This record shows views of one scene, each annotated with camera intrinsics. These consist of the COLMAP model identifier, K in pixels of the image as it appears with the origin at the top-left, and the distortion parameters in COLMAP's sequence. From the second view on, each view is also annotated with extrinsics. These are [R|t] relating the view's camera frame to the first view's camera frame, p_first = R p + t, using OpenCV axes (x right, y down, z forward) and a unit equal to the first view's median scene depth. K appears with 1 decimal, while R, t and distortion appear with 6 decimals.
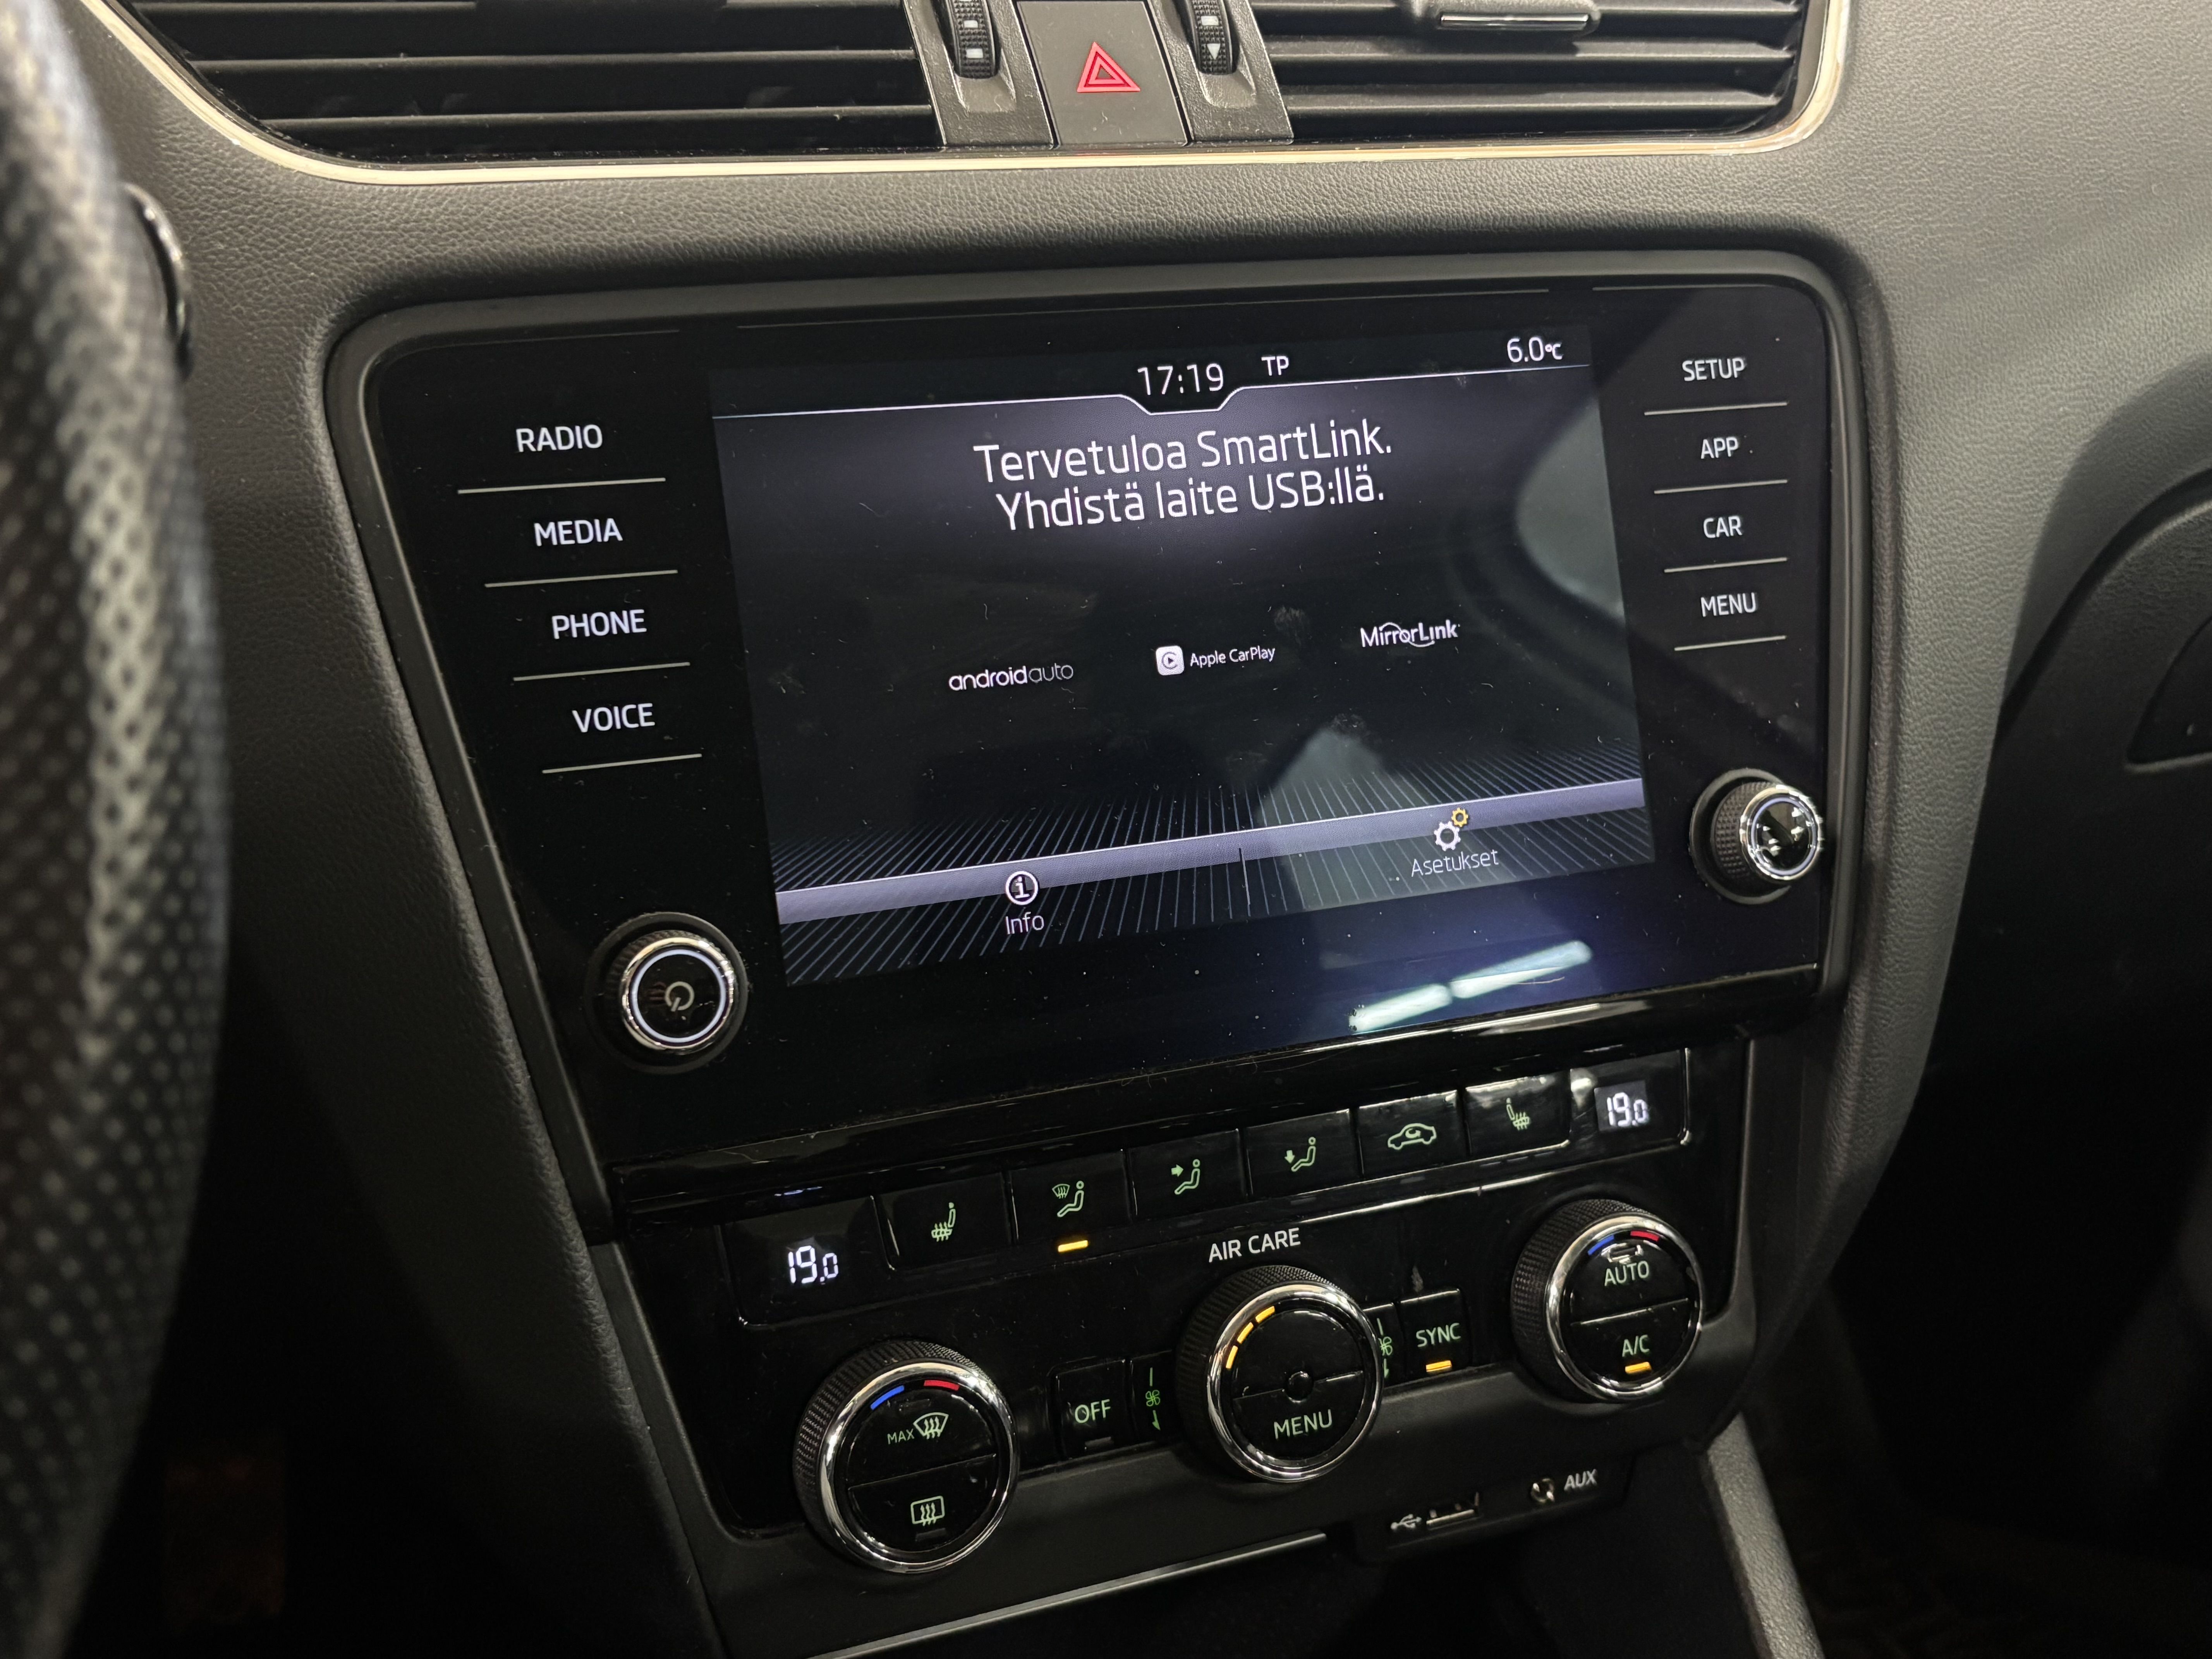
lens RADIAL K [[2448.9, 0, 1104.1], [0, 2448.9, 817.9], [0, 0, 1]] dist [-0.044211, 0.000000]
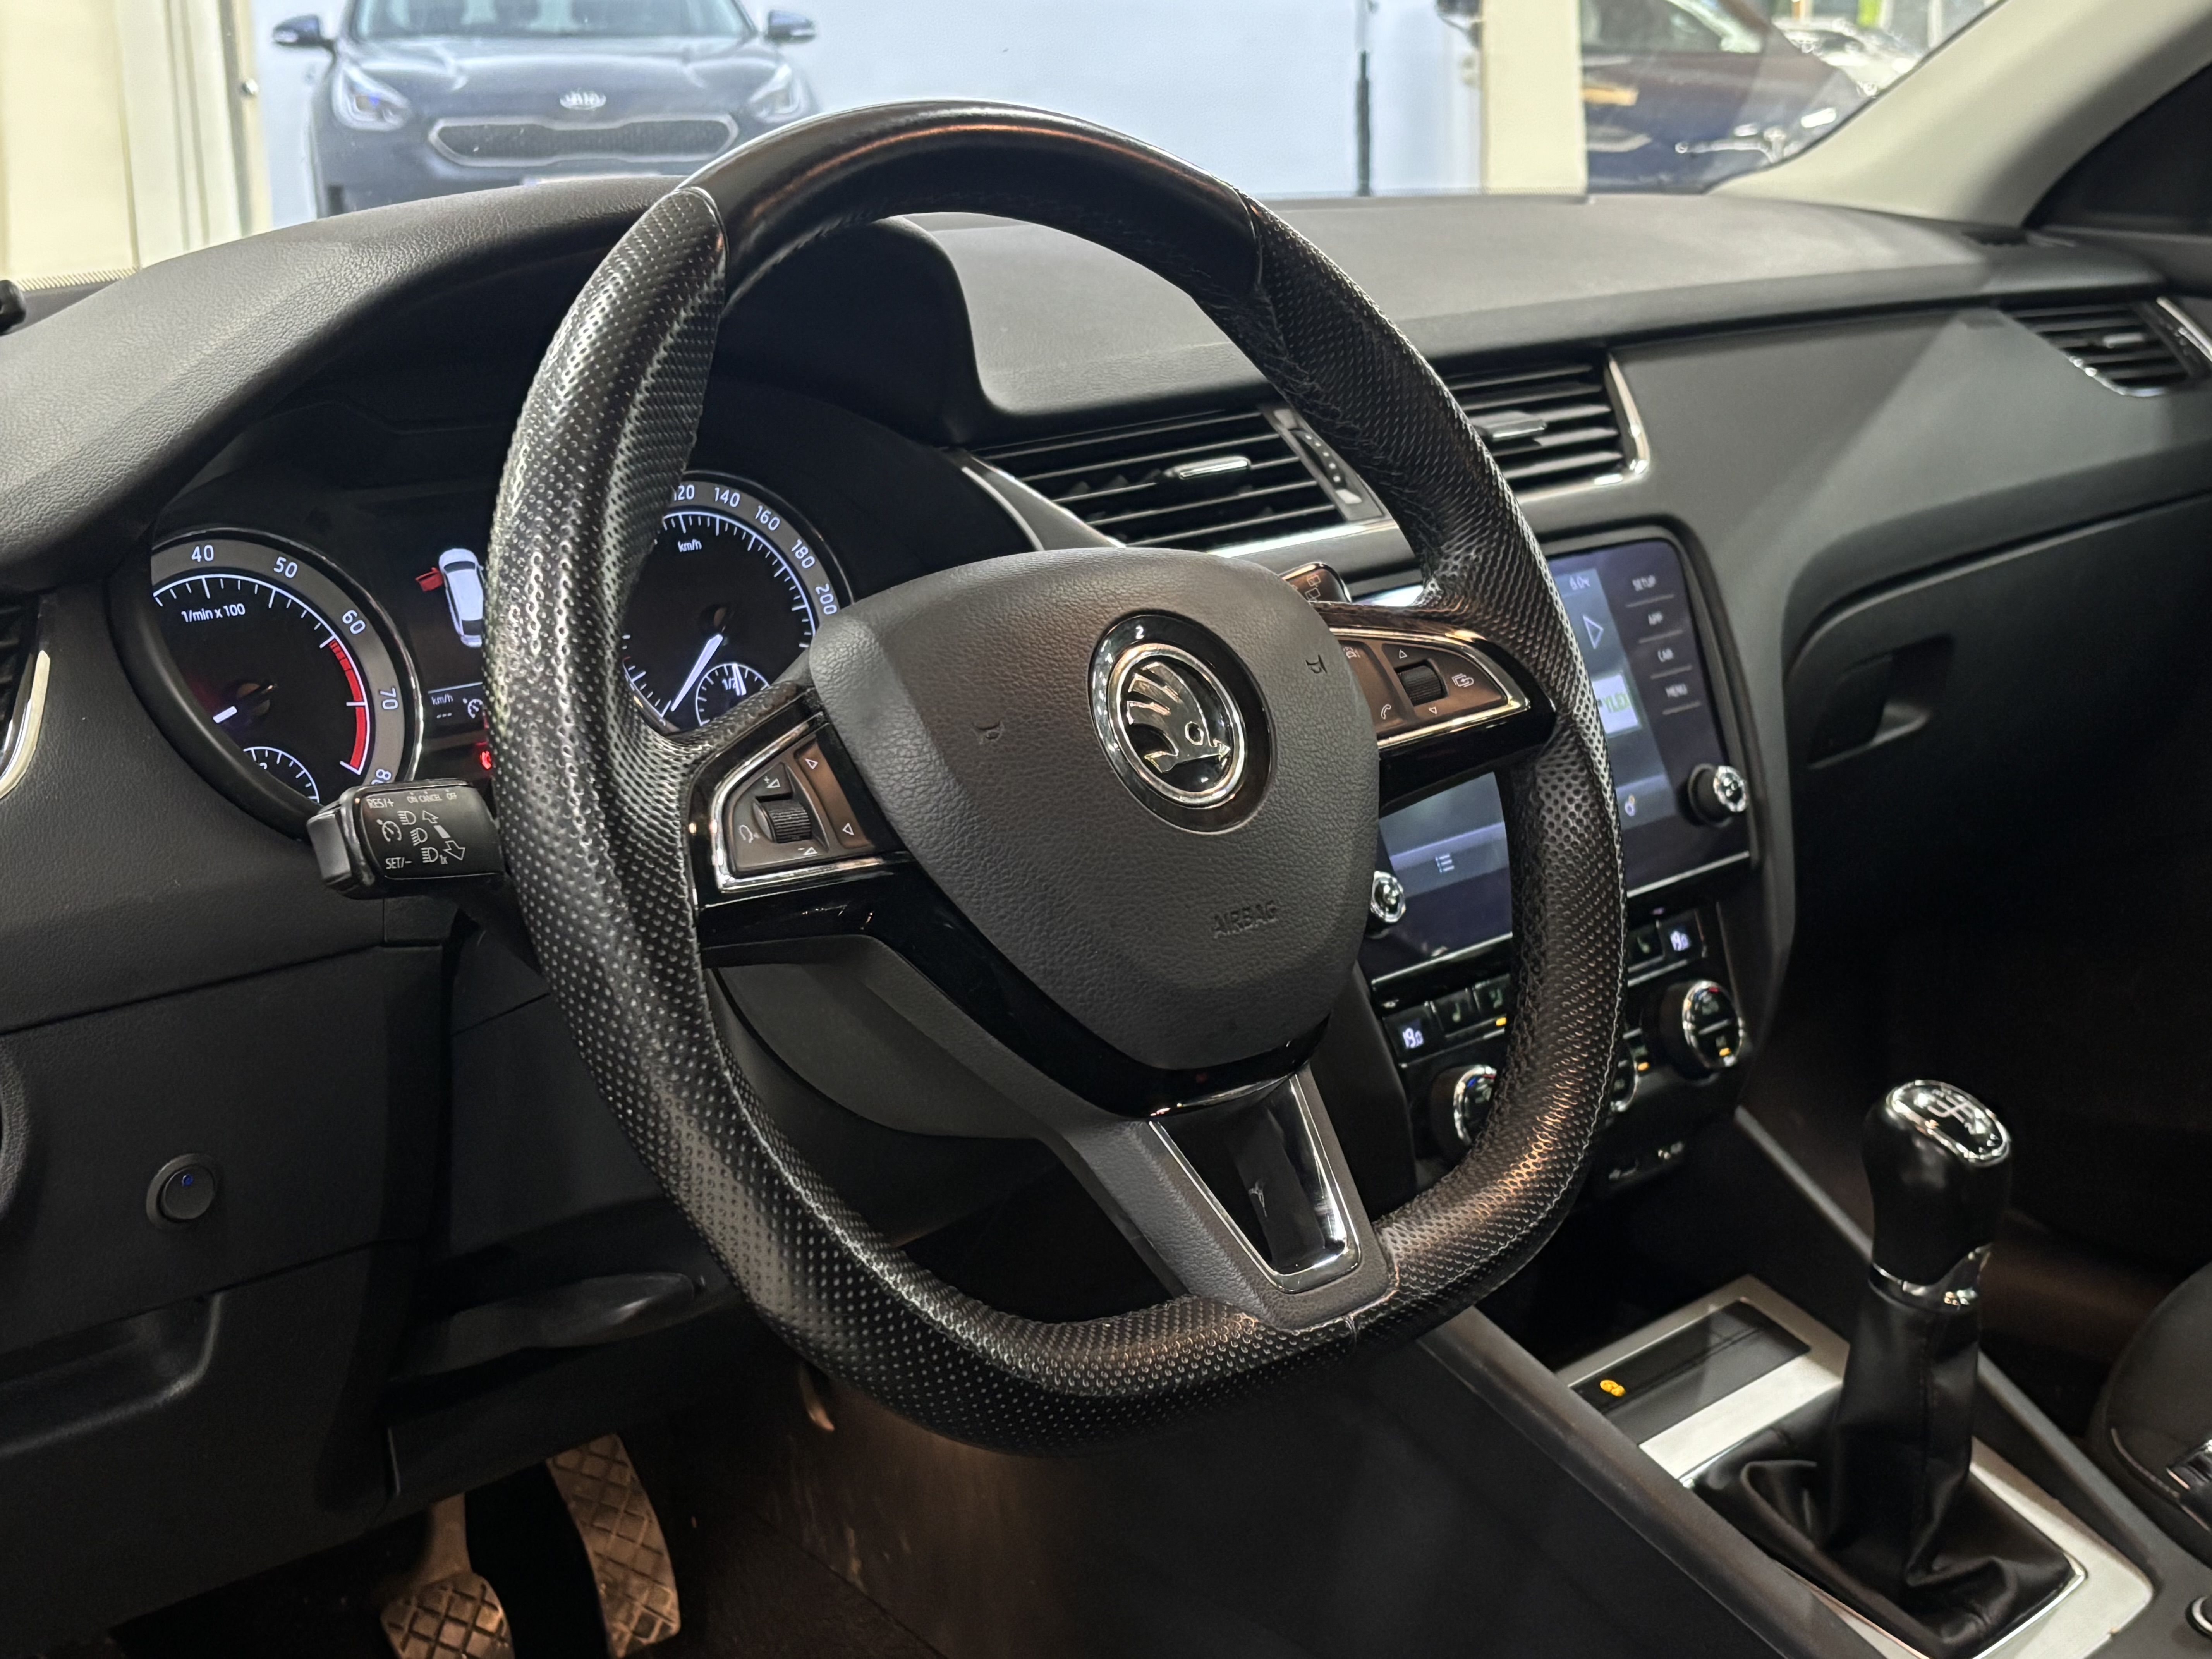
lens RADIAL K [[3026.3, 0, 1105.0], [0, 3026.3, 825.6], [0, 0, 1]] dist [0.033088, 0.000000]
pose [[0.922546, -0.148649, 0.356107, -1.201723], [0.196449, 0.975210, -0.101849, 0.204481], [-0.332139, 0.163918, 0.928878, -1.301622]]
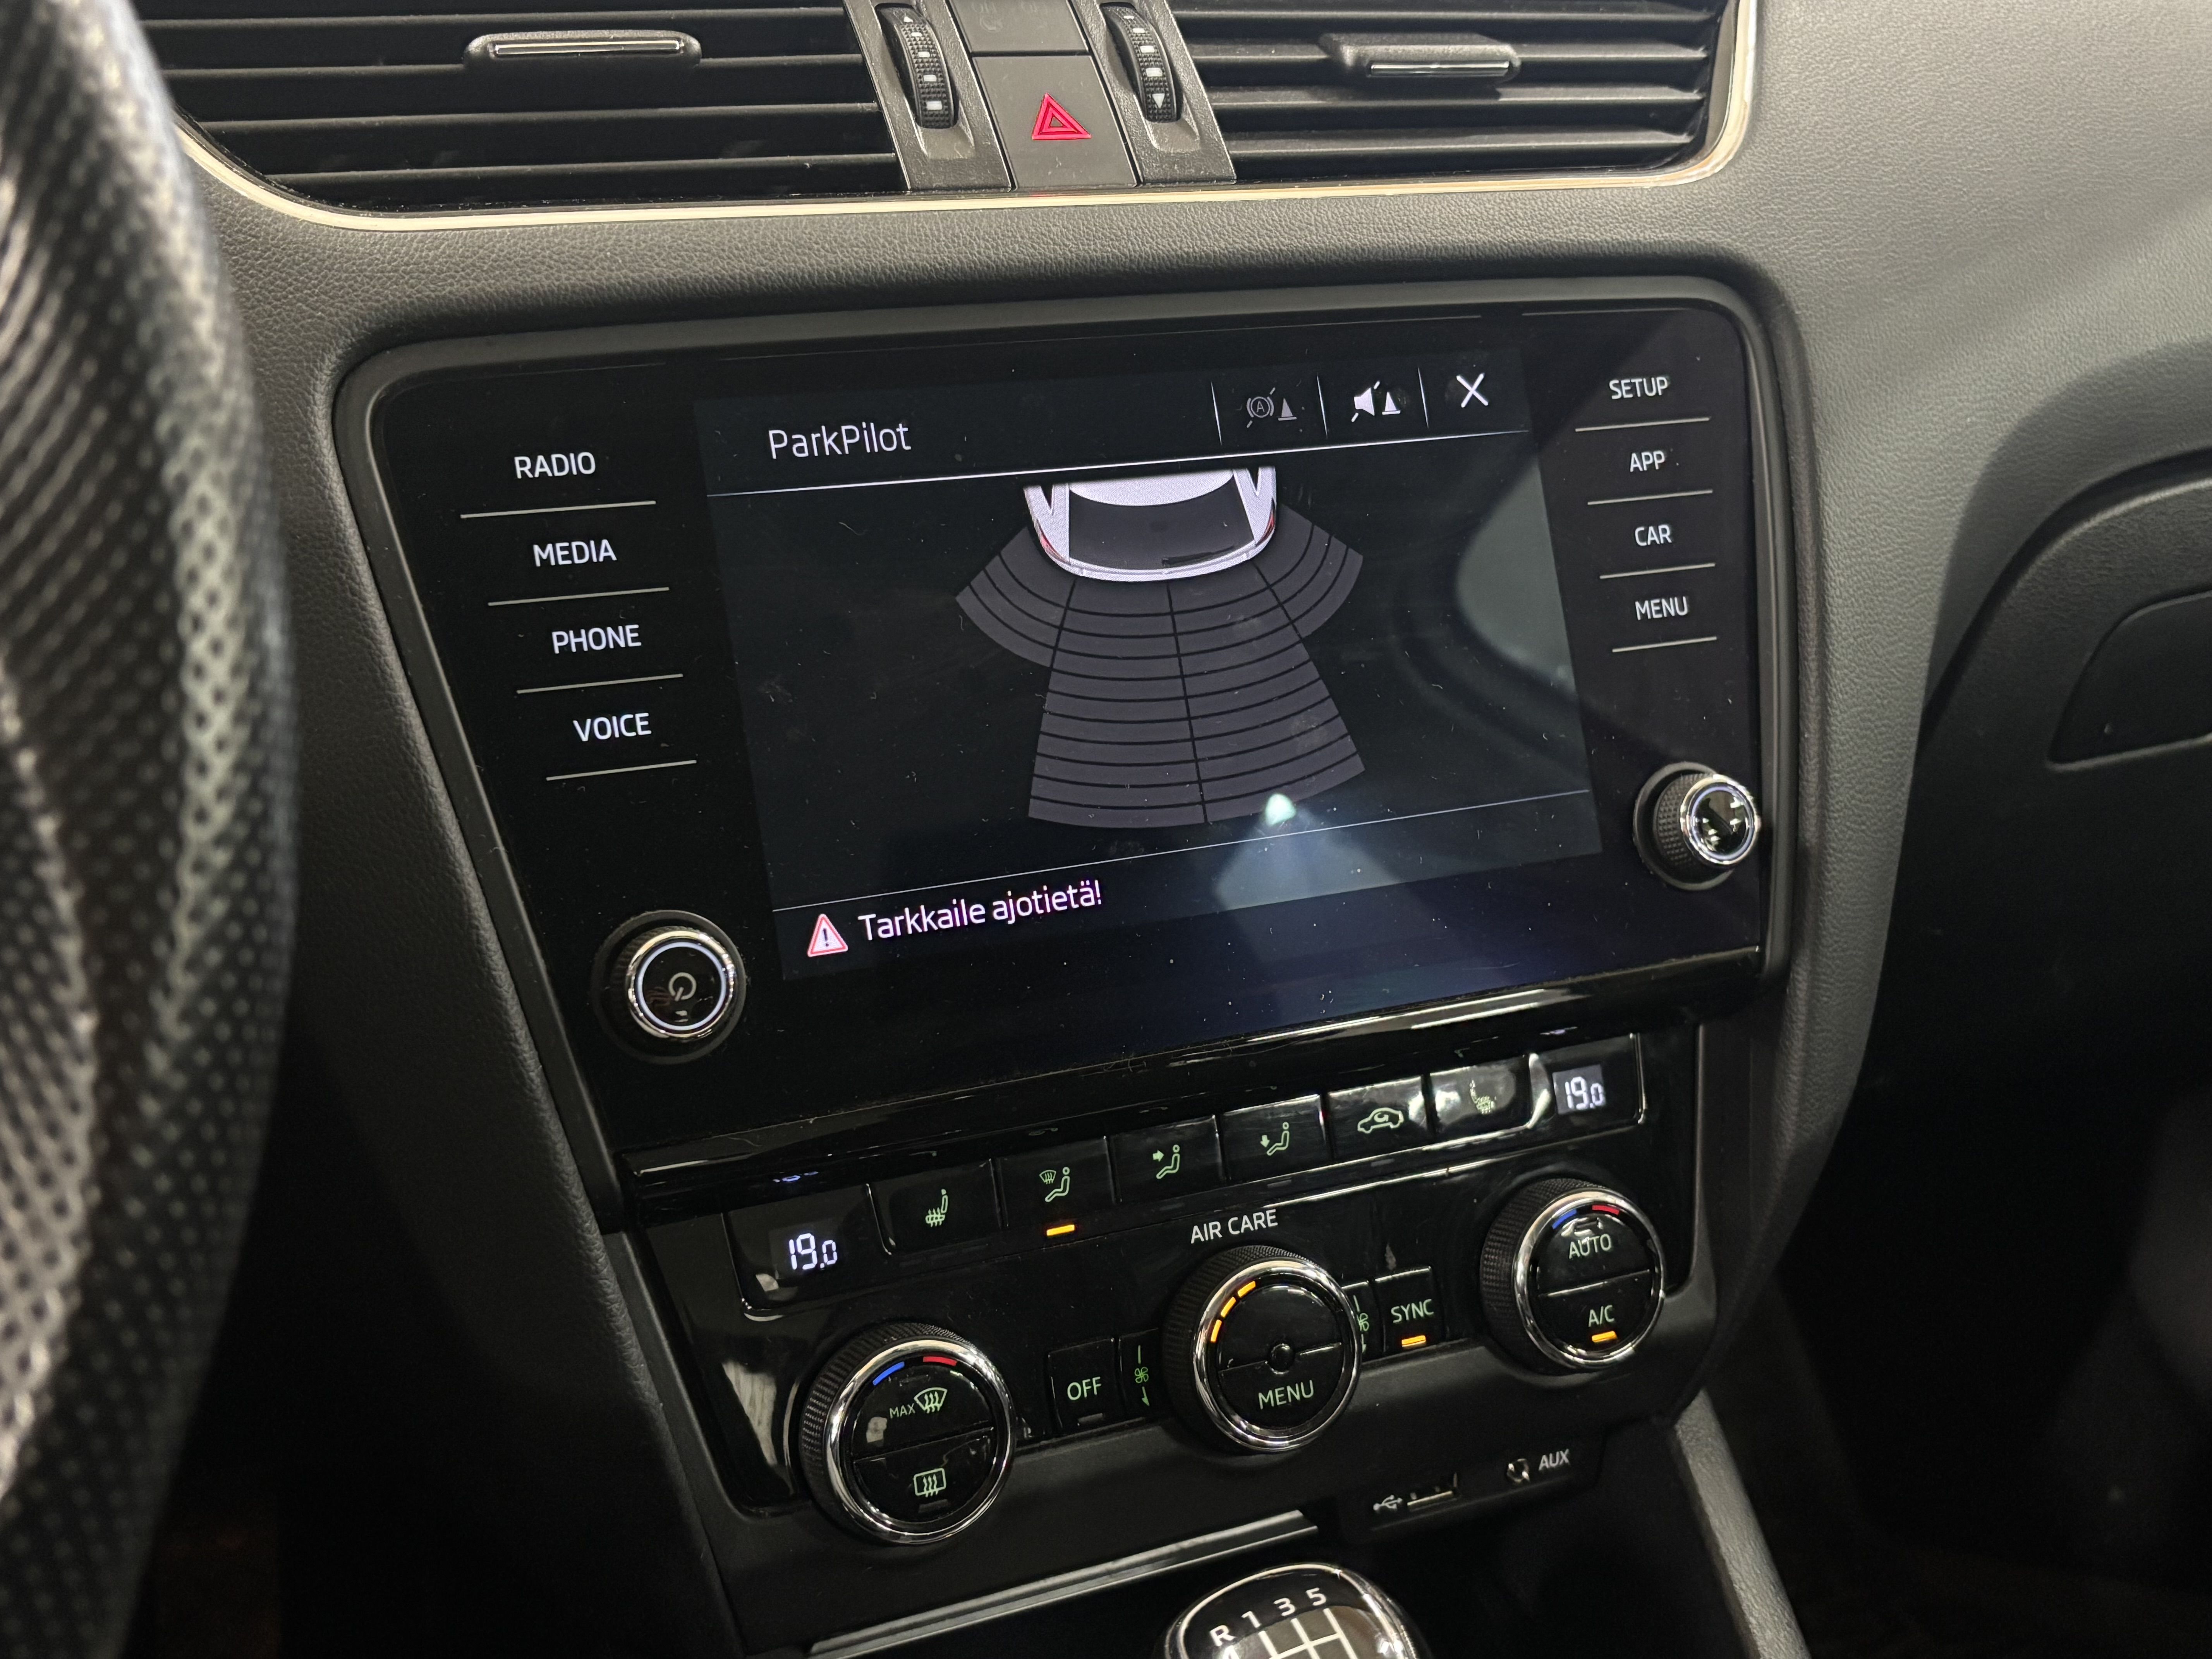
lens RADIAL K [[2448.9, 0, 1105.7], [0, 2448.9, 844.2], [0, 0, 1]] dist [-0.044211, 0.000000]
pose [[0.999350, -0.030241, 0.019618, -0.008866], [0.030942, 0.998857, -0.036436, 0.048230], [-0.018493, 0.037019, 0.999143, -0.049968]]
